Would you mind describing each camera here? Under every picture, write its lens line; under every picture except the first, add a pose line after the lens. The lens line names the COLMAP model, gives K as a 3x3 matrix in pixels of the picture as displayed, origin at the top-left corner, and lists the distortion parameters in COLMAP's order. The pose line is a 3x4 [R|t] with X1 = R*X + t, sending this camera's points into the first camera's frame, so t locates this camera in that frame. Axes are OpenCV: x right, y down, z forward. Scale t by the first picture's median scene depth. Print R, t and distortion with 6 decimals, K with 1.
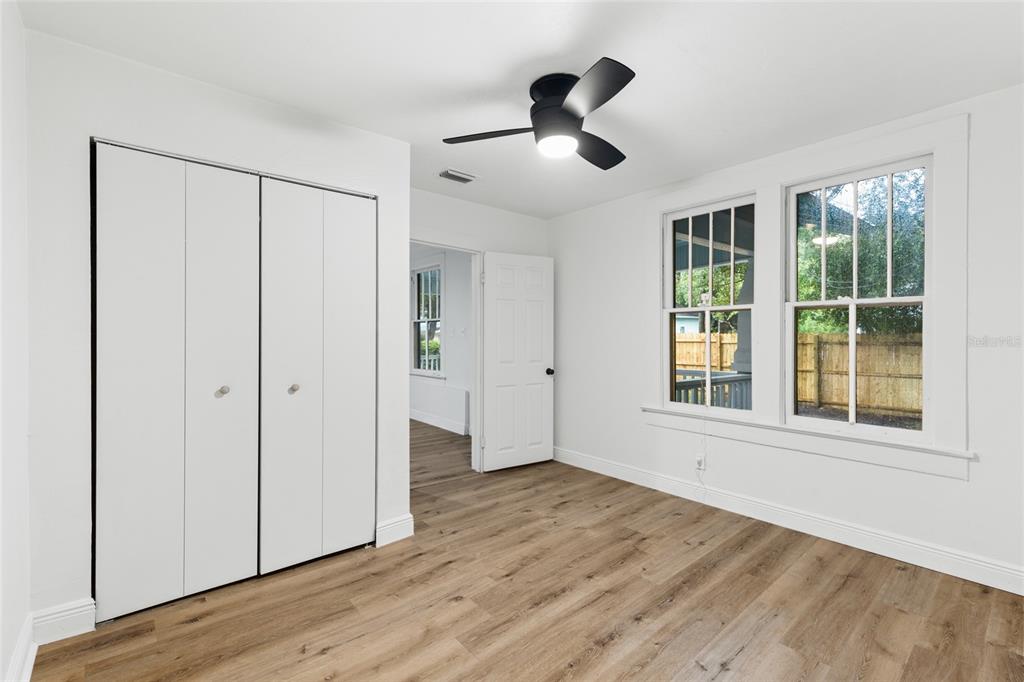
lens RADIAL K [[461.6, 0, 513.9], [0, 461.6, 337.2], [0, 0, 1]] dist [0.009380, -0.000471]
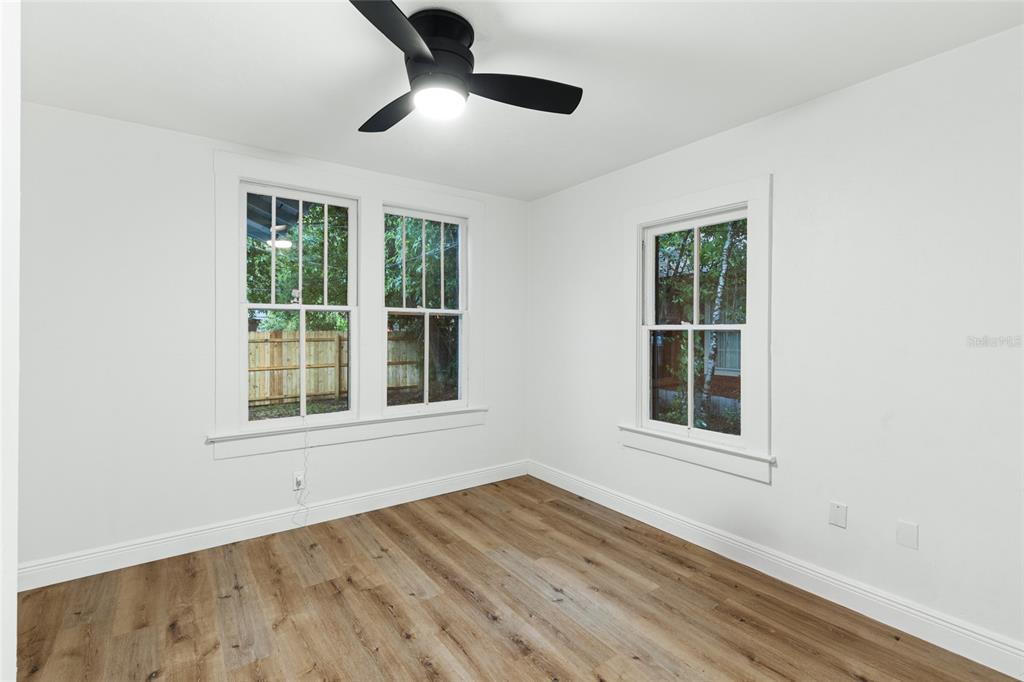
lens RADIAL K [[461.6, 0, 514.3], [0, 461.6, 334.4], [0, 0, 1]] dist [0.009380, -0.000471]
pose [[0.077822, -0.005563, 0.996952, -0.560666], [0.003367, 0.999980, 0.005317, -0.016777], [-0.996962, 0.002943, 0.077840, 0.661605]]
